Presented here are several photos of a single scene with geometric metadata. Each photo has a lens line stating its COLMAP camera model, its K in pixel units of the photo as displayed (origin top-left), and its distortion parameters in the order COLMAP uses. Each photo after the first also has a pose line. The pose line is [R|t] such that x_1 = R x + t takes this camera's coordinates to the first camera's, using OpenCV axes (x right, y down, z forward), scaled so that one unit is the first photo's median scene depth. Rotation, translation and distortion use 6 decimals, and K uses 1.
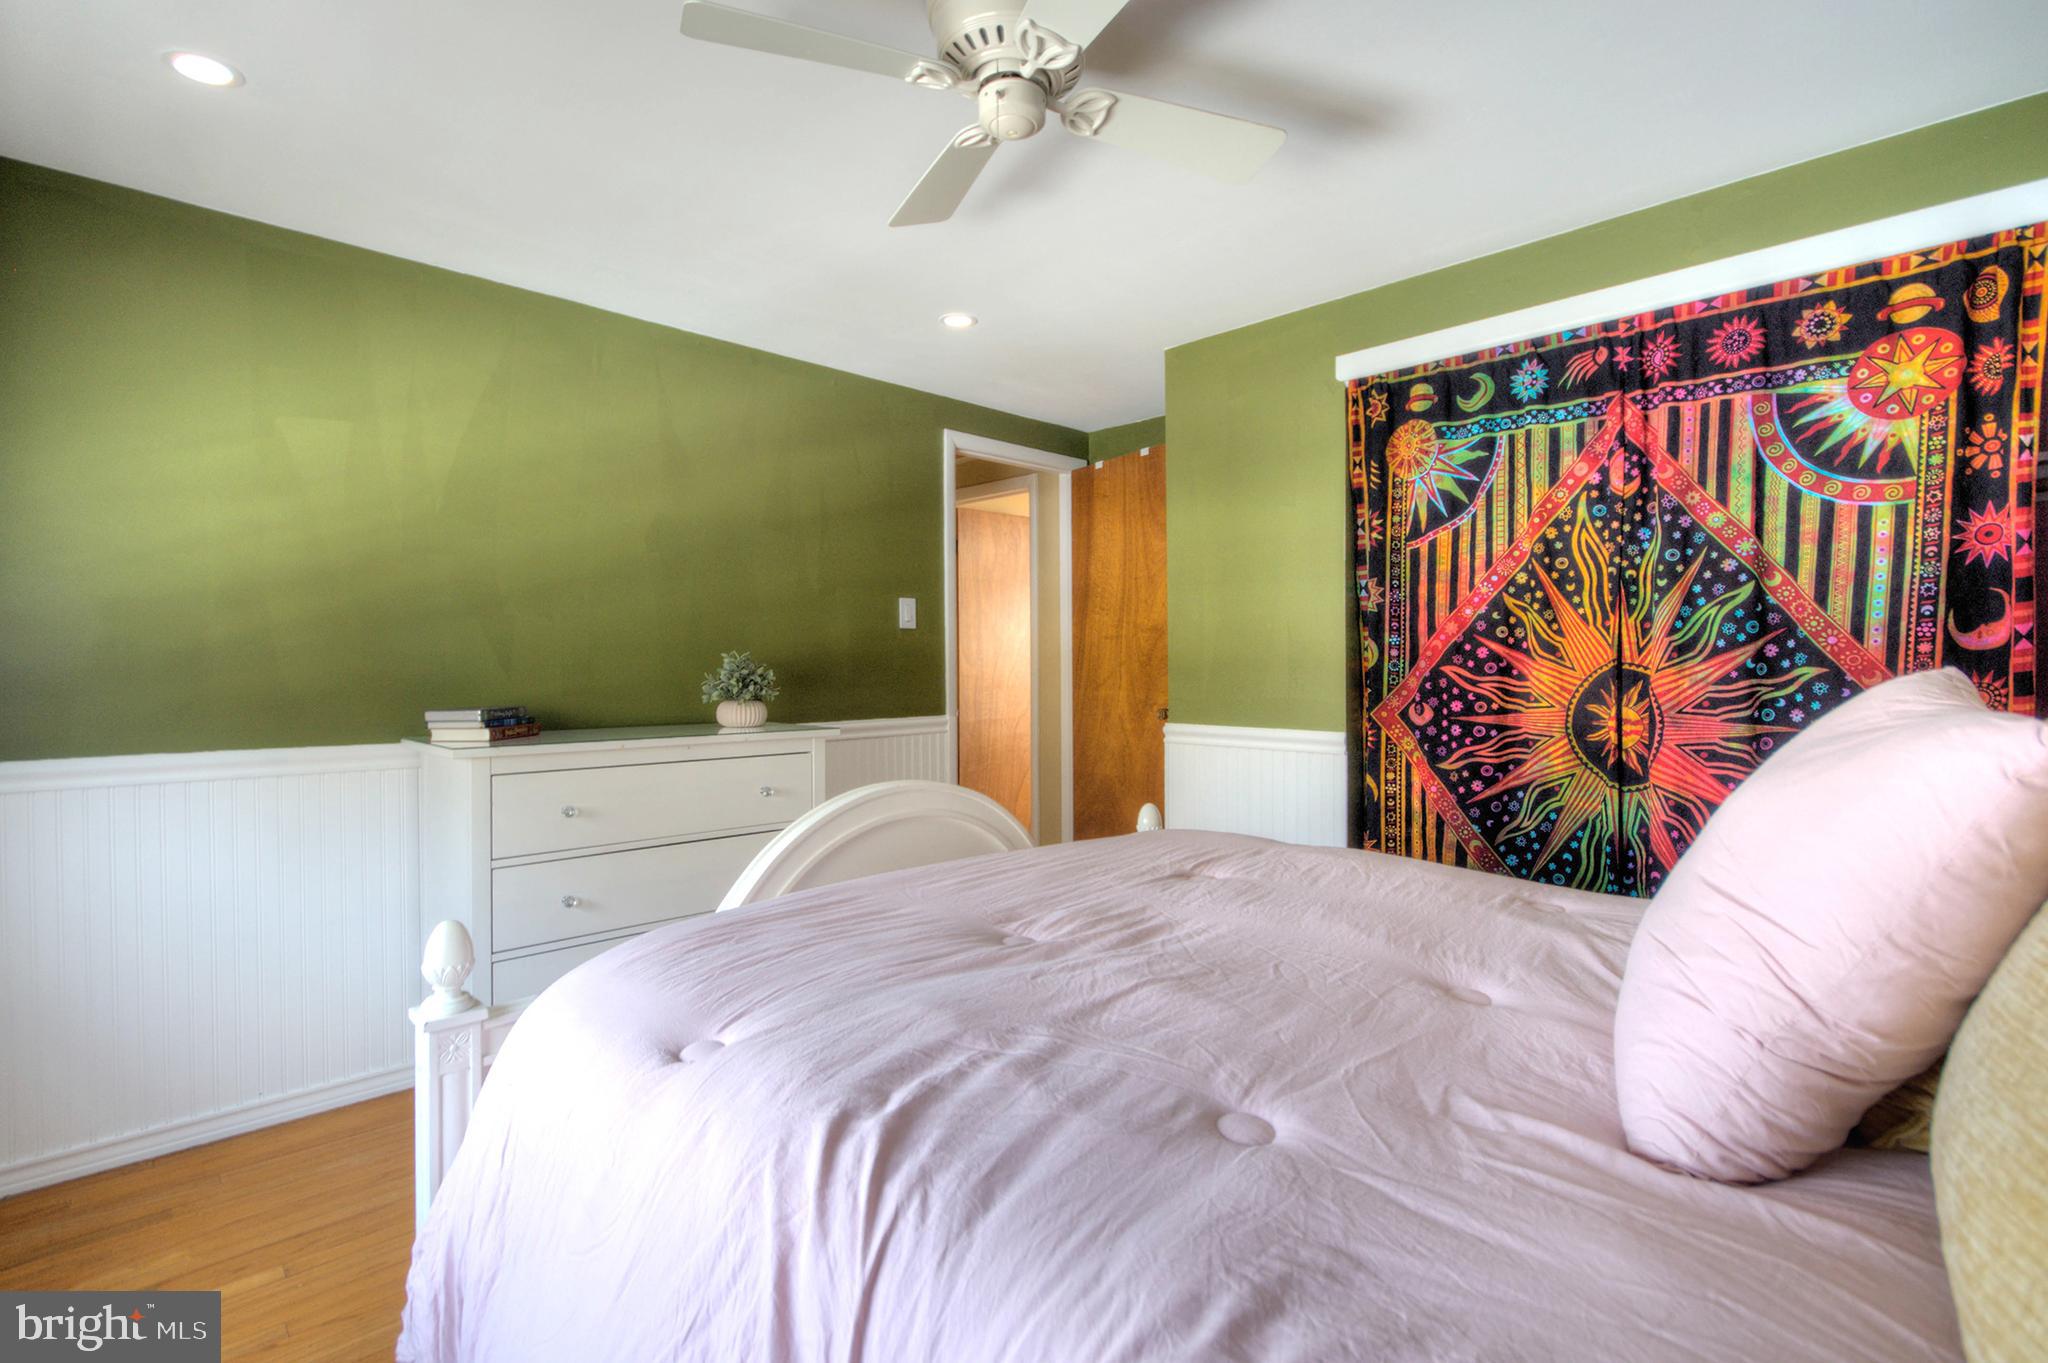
lens RADIAL K [[941.7, 0, 1034.3], [0, 941.7, 689.8], [0, 0, 1]] dist [-0.032048, 0.000322]
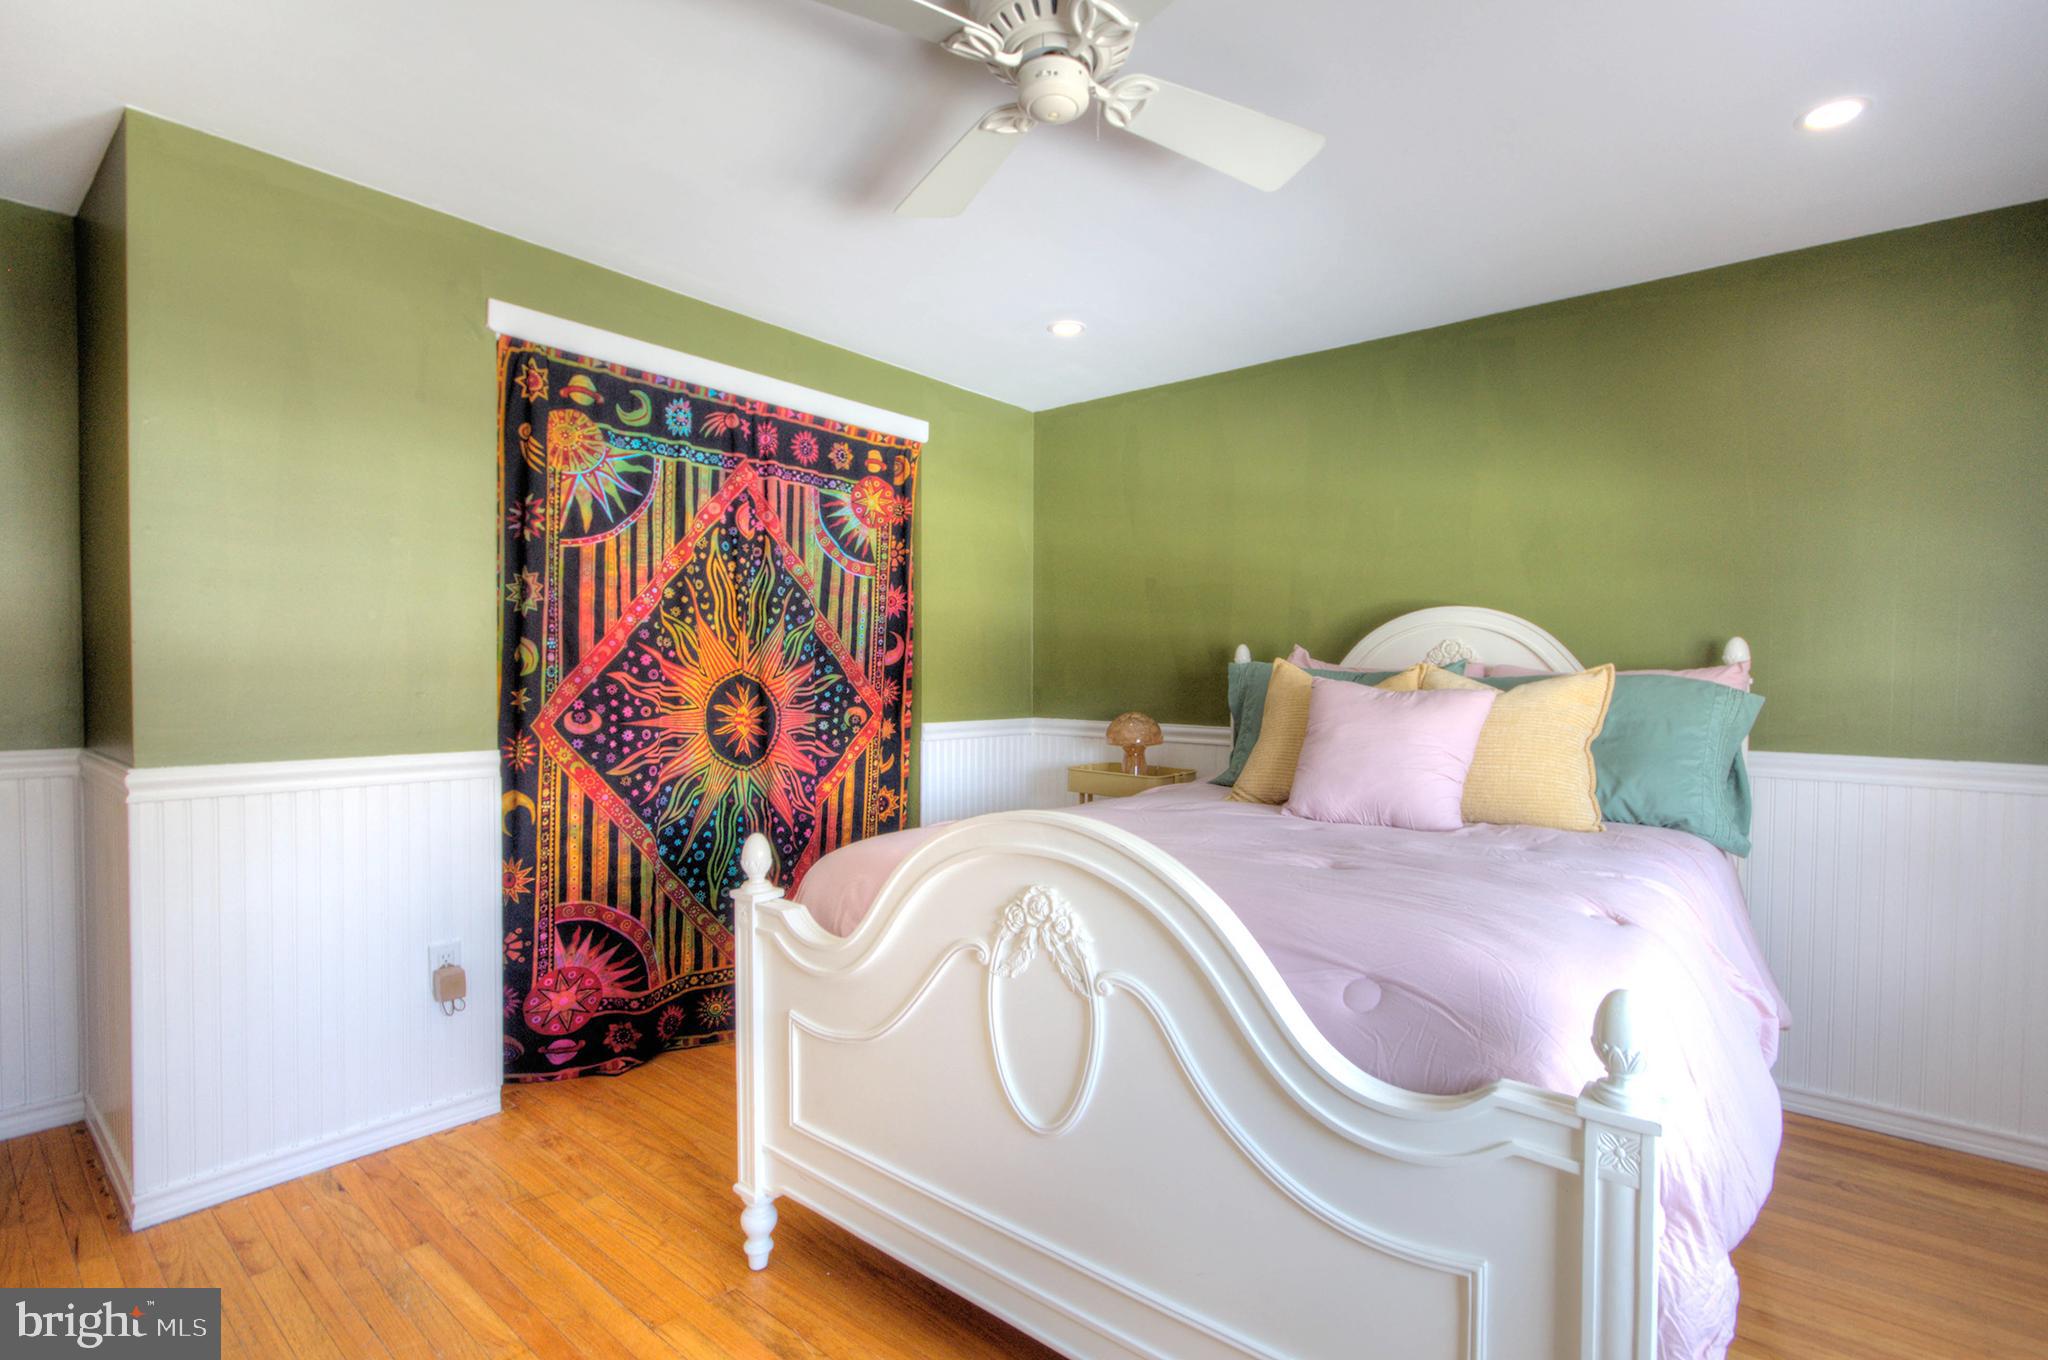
lens RADIAL K [[941.7, 0, 1034.3], [0, 941.7, 688.3], [0, 0, 1]] dist [-0.032048, 0.000322]
pose [[-0.125113, -0.020918, 0.991922, -0.625995], [0.008598, 0.999717, 0.022167, -0.027487], [-0.992105, 0.011302, -0.124898, 0.702143]]
